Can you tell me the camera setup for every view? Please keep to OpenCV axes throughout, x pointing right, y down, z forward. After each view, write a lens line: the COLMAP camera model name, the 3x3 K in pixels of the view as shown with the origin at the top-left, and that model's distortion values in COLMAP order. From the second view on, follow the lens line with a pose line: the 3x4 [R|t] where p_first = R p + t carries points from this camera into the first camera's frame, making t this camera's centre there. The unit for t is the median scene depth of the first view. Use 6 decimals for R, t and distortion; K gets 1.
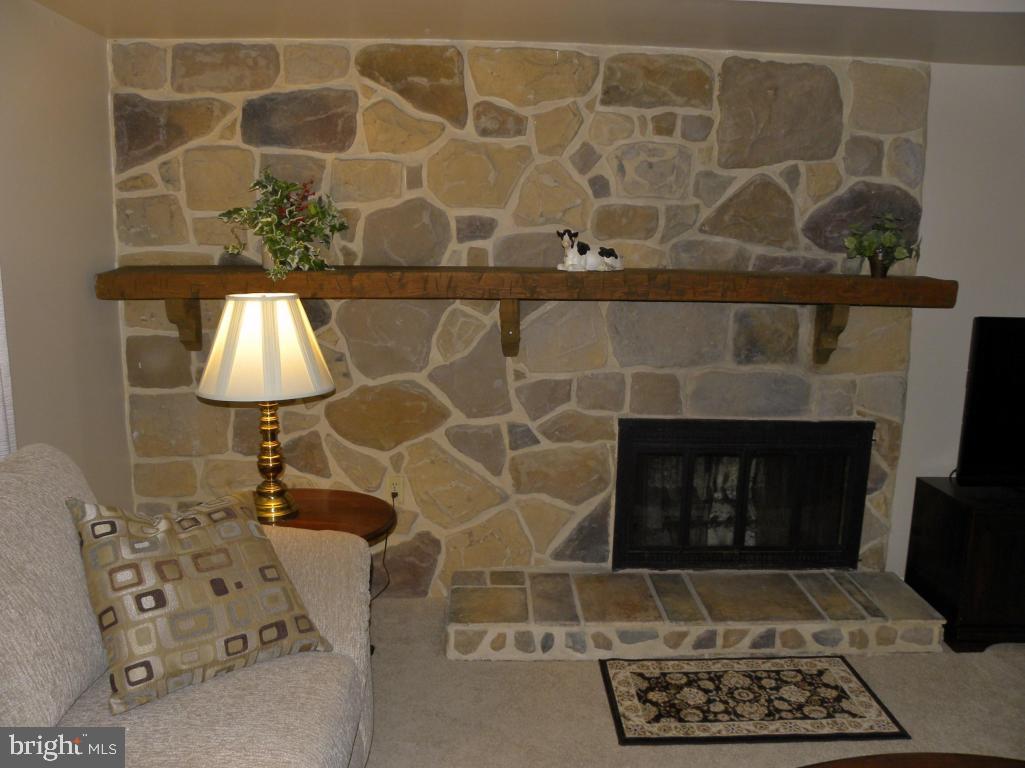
lens RADIAL K [[780.9, 0, 512.5], [0, 780.9, 384.0], [0, 0, 1]] dist [-0.105091, 0.008657]
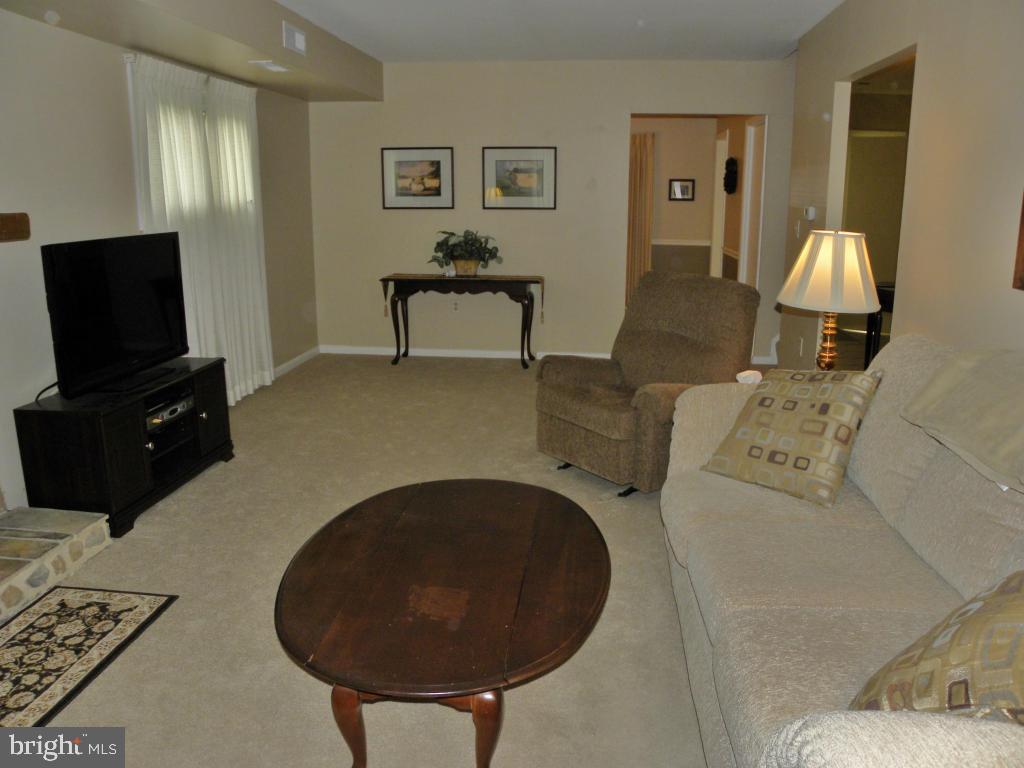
lens RADIAL K [[780.2, 0, 512.0], [0, 780.2, 384.0], [0, 0, 1]] dist [-0.105091, 0.008657]
pose [[0.114280, -0.247125, 0.962221, -0.429045], [0.171112, 0.958988, 0.225972, -0.028495], [-0.978601, 0.138824, 0.151879, 0.216484]]
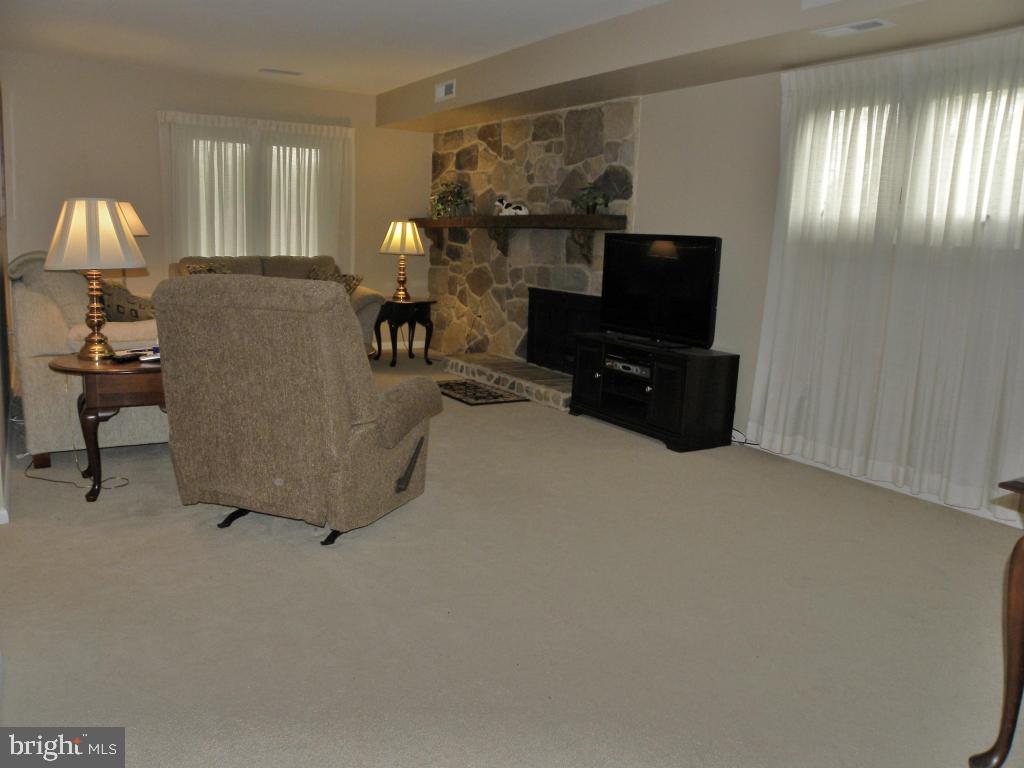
lens RADIAL K [[780.2, 0, 512.0], [0, 780.2, 384.0], [0, 0, 1]] dist [-0.105091, 0.008657]
pose [[0.514494, 0.161914, -0.842069, 2.012821], [-0.189286, 0.979232, 0.072637, 0.163705], [0.836341, 0.122020, 0.534457, -0.142516]]
